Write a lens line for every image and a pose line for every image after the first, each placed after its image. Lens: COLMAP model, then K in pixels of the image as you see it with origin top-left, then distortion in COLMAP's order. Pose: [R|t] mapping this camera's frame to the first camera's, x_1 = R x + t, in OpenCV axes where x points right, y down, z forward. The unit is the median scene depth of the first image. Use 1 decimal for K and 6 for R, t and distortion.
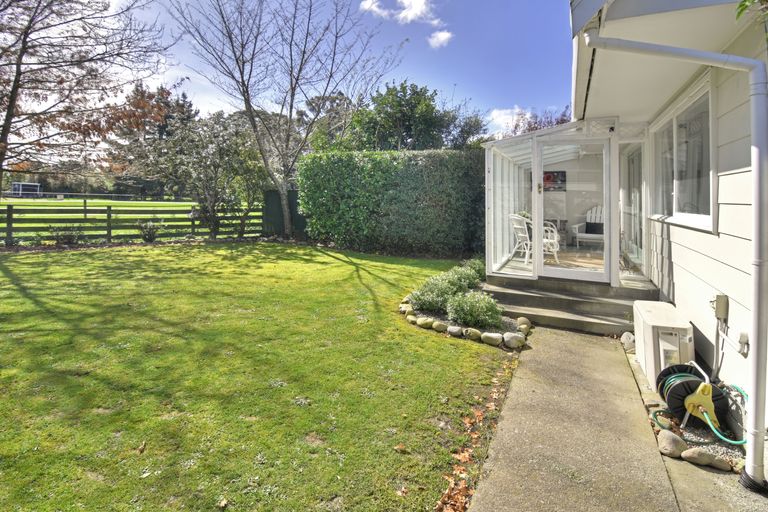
lens RADIAL K [[393.0, 0, 384.0], [0, 393.0, 256.0], [0, 0, 1]] dist [-0.000393, -0.000675]
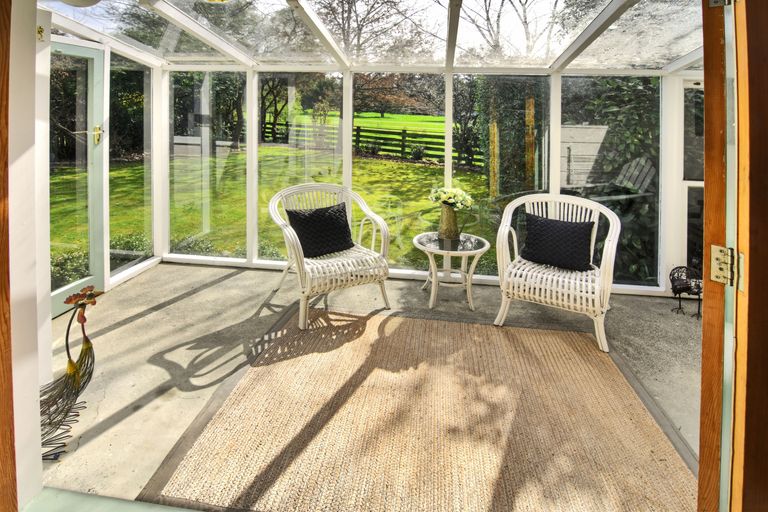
lens RADIAL K [[393.0, 0, 384.0], [0, 393.0, 256.0], [0, 0, 1]] dist [-0.000393, -0.000675]
pose [[0.294744, 0.307463, -0.904761, 0.714429], [-0.182783, 0.947480, 0.262435, -0.054386], [0.937932, 0.088024, 0.335463, 0.481339]]
